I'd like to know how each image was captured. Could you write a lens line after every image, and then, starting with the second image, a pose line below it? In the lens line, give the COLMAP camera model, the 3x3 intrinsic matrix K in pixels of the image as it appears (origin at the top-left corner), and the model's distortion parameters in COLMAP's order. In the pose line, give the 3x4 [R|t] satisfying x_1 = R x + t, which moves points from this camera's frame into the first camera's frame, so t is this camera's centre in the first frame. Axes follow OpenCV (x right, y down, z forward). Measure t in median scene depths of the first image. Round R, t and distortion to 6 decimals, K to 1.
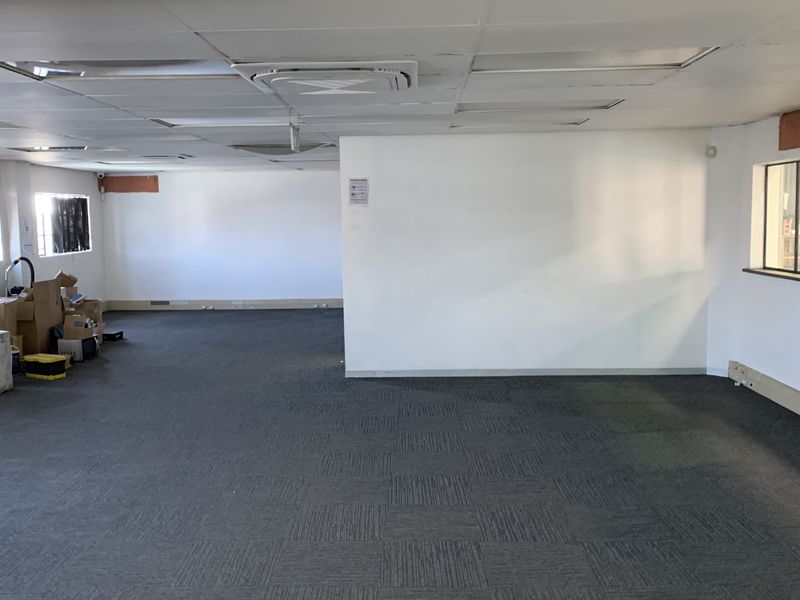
lens RADIAL K [[819.7, 0, 389.6], [0, 819.7, 297.4], [0, 0, 1]] dist [0.150899, -0.333214]
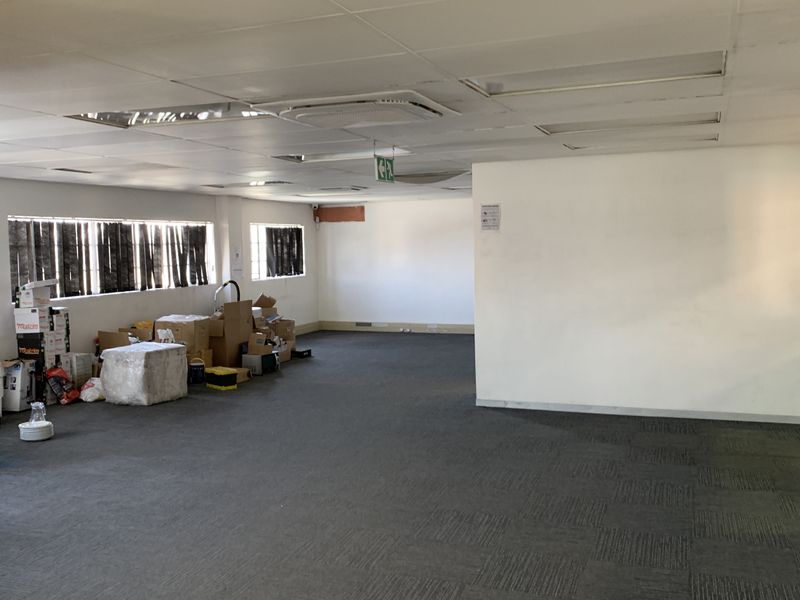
lens RADIAL K [[819.7, 0, 389.6], [0, 819.7, 297.4], [0, 0, 1]] dist [0.150899, -0.333214]
pose [[0.937085, 0.018306, -0.348622, 0.173920], [-0.028585, 0.999294, -0.024362, -0.004845], [0.347930, 0.032794, 0.936947, 0.030747]]
